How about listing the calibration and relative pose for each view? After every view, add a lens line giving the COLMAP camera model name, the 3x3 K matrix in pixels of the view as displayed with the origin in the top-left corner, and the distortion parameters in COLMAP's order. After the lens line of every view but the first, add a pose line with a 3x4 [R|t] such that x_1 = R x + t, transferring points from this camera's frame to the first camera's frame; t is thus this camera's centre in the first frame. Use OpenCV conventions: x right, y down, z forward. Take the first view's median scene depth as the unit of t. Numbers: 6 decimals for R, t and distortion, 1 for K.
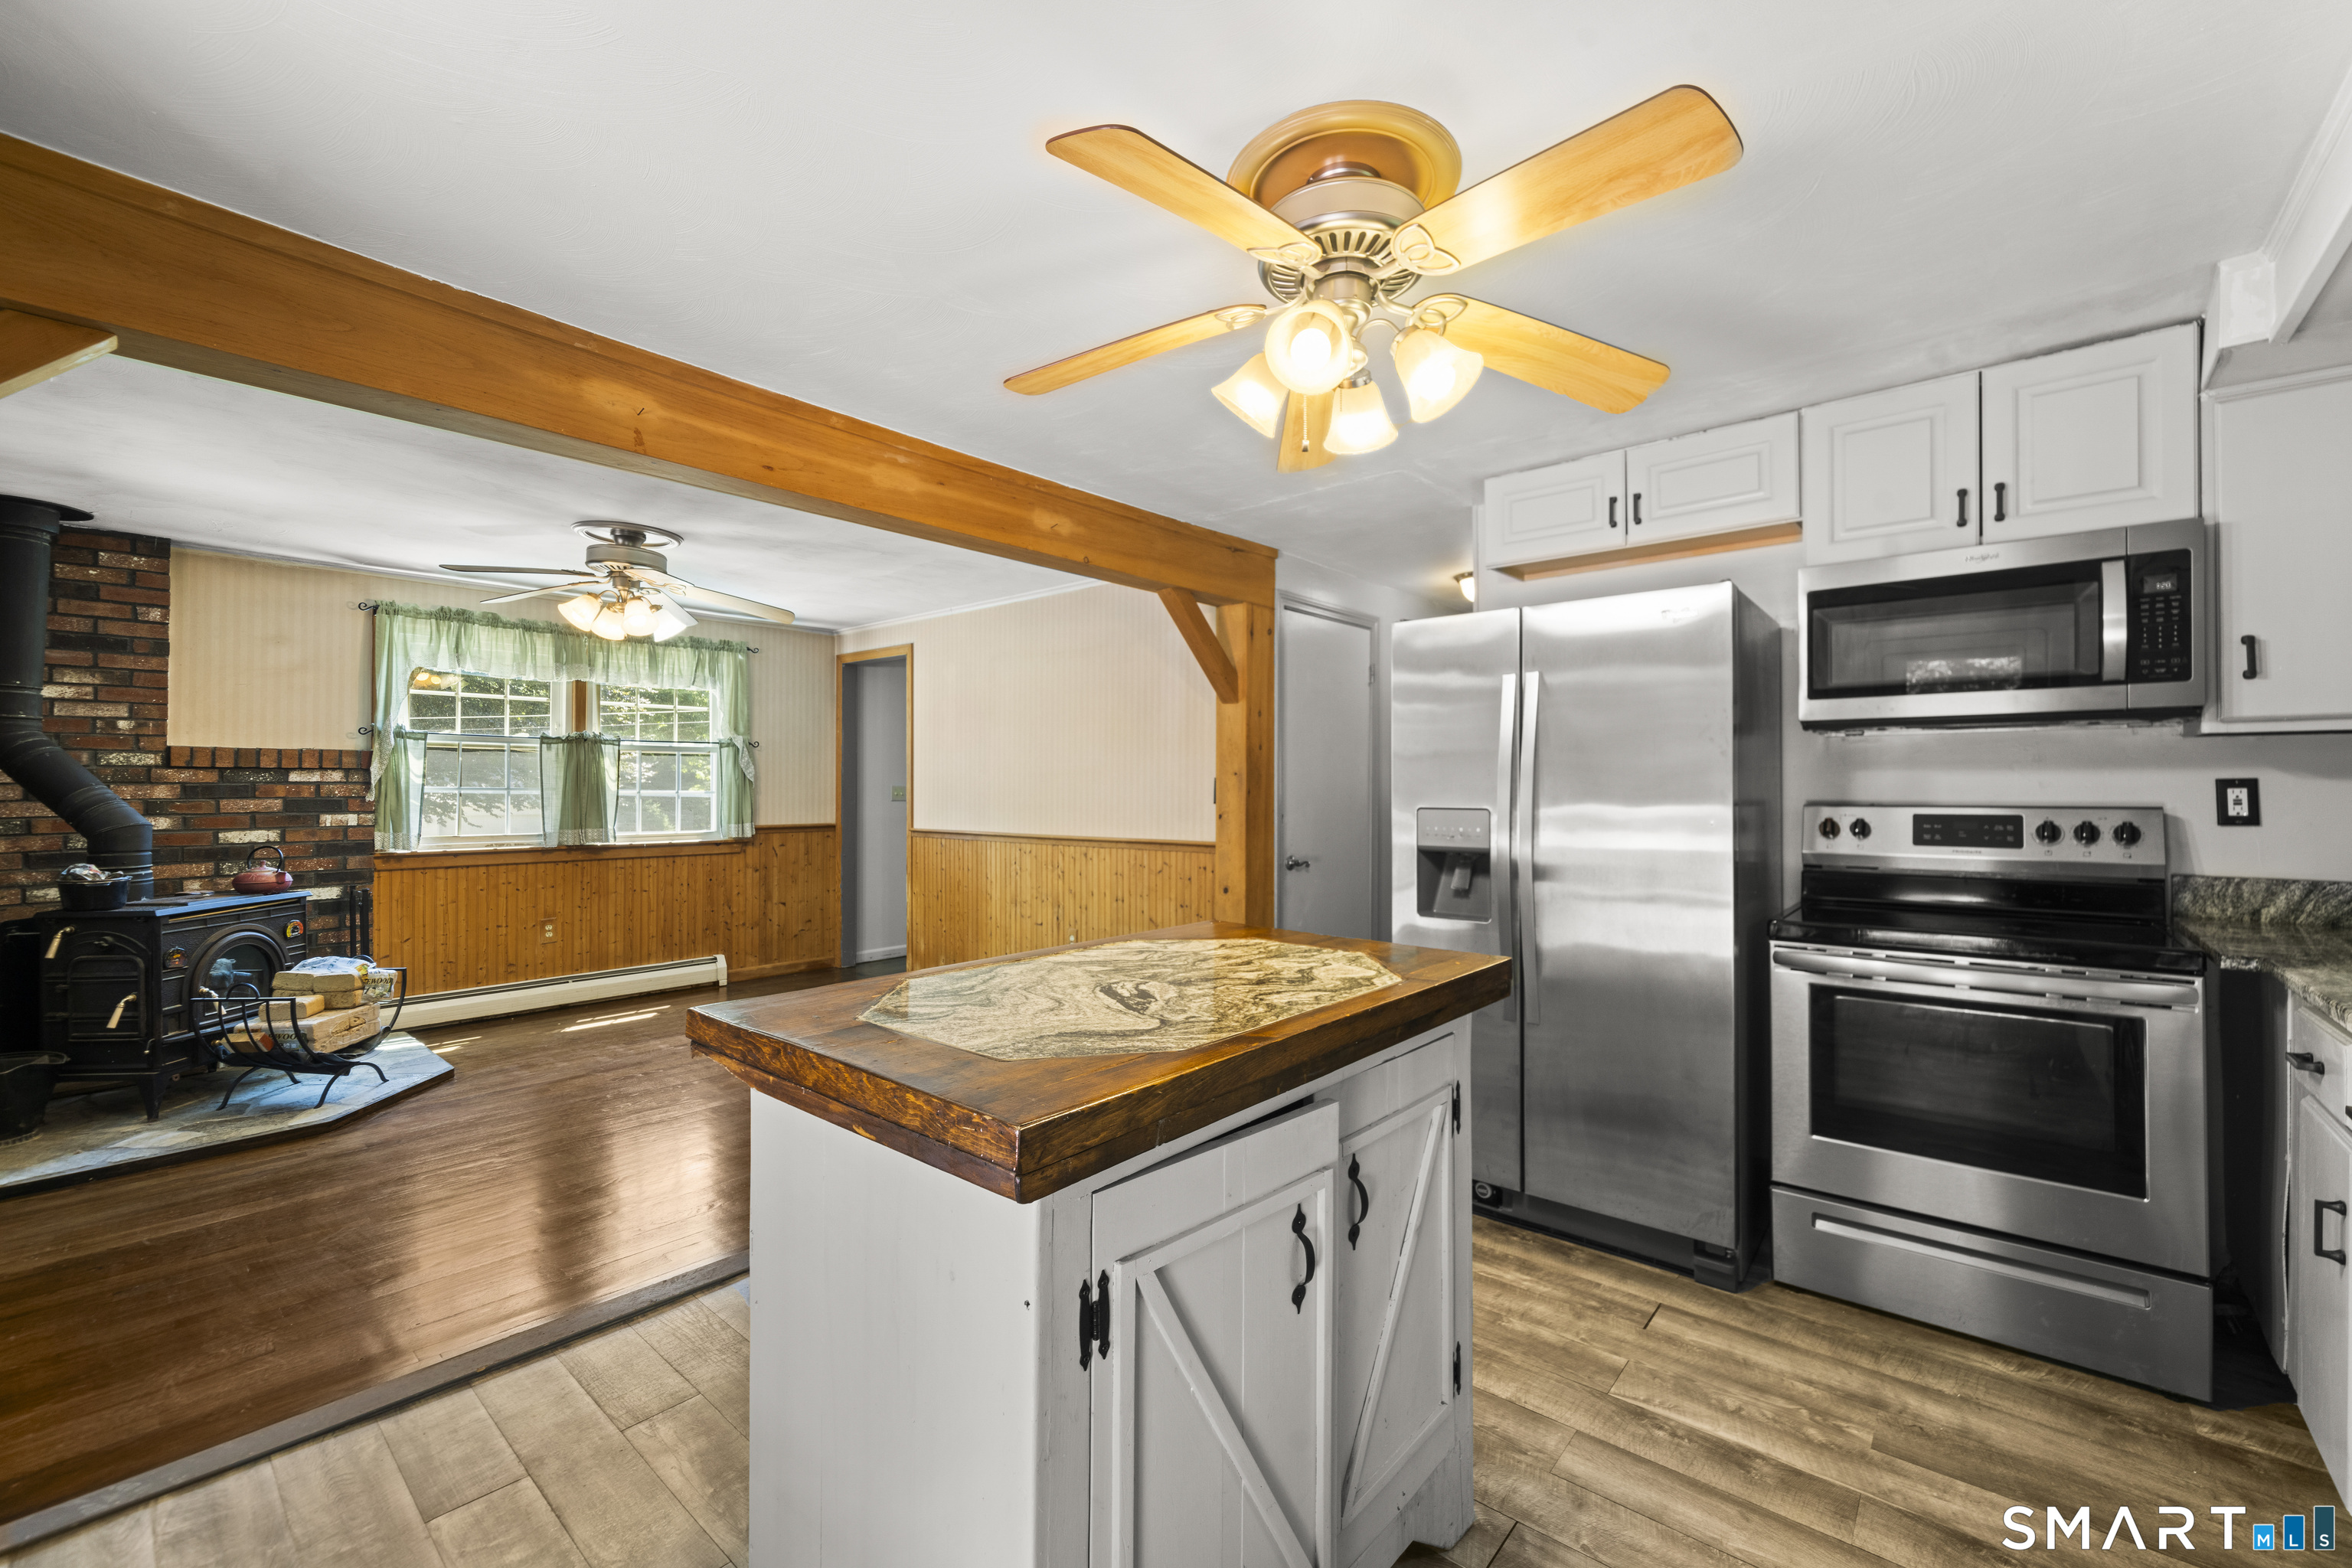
lens RADIAL K [[967.1, 0, 1176.0], [0, 967.1, 784.0], [0, 0, 1]] dist [-0.001166, 0.000311]
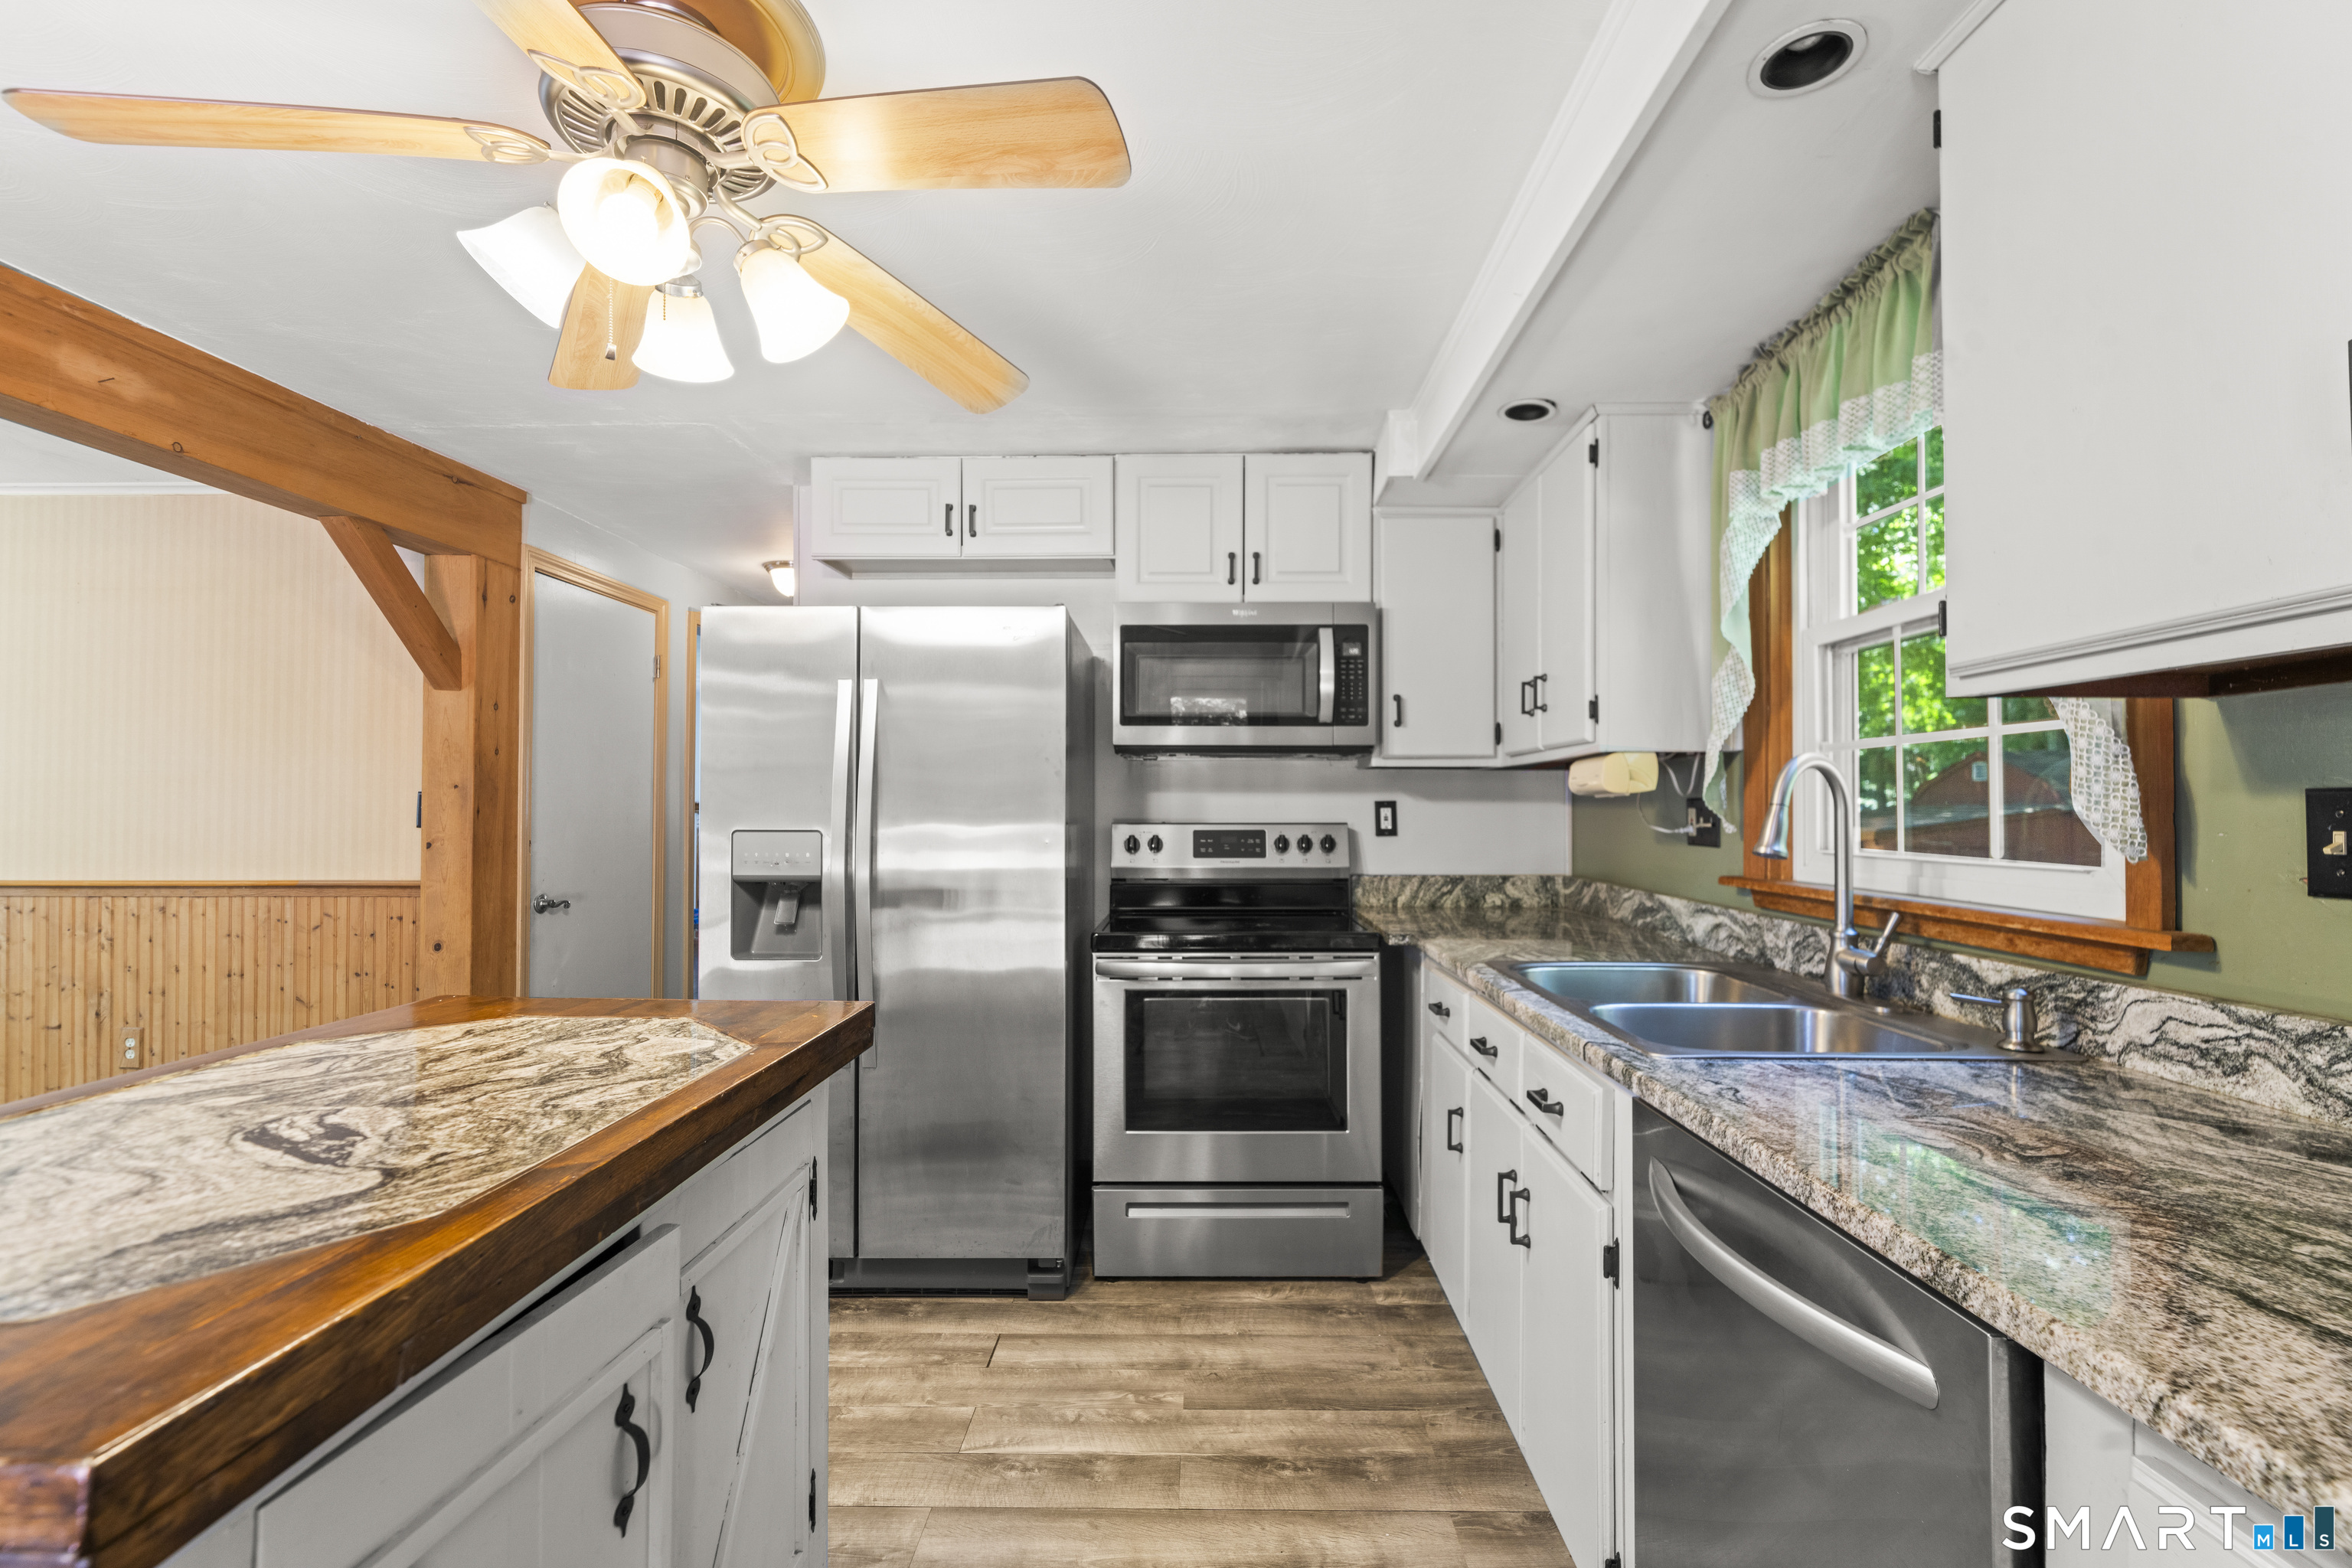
lens RADIAL K [[1034.1, 0, 1195.9], [0, 1034.1, 797.1], [0, 0, 1]] dist [0.000499, 0.000165]
pose [[0.764823, 0.007648, 0.644195, -0.020171], [-0.004751, 0.999969, -0.006231, -0.000539], [-0.644223, 0.001705, 0.764836, 0.055808]]
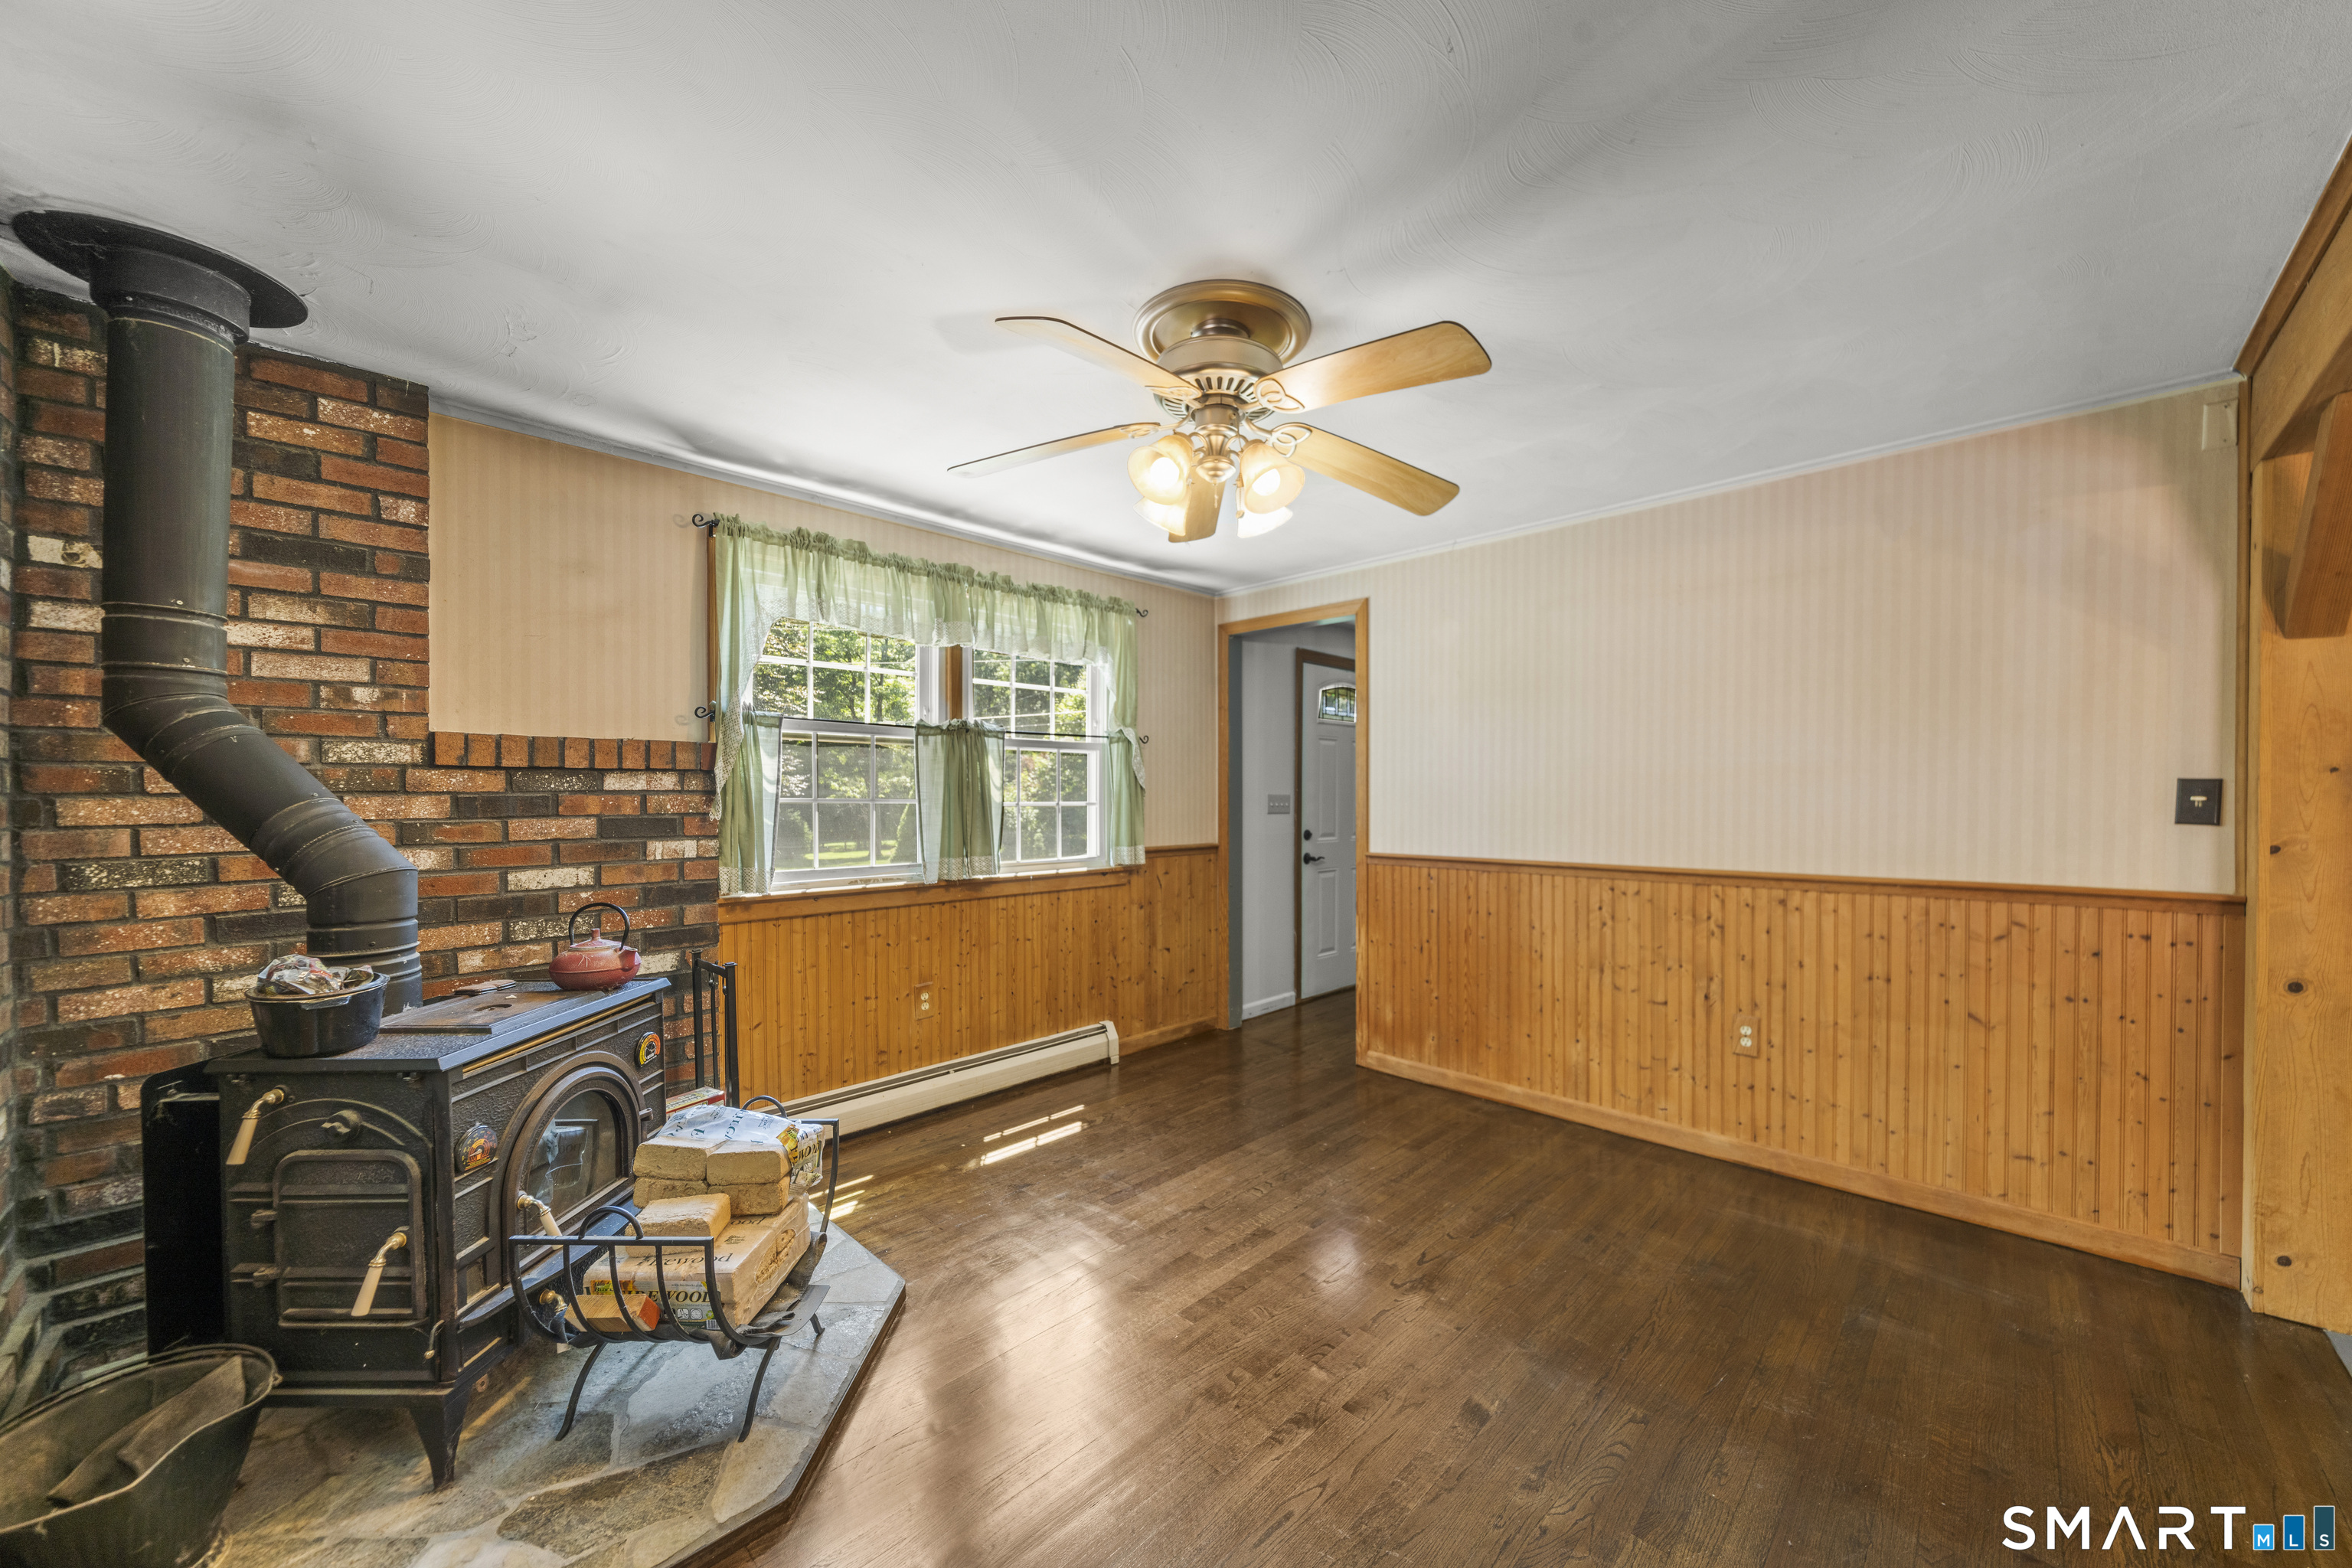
lens RADIAL K [[862.9, 0, 1171.2], [0, 862.9, 809.0], [0, 0, 1]] dist [-0.006085, 0.000018]
pose [[0.997947, -0.001588, -0.064032, -0.762565], [0.002832, 0.999809, 0.019338, -0.000029], [0.063989, -0.019480, 0.997760, 0.687144]]
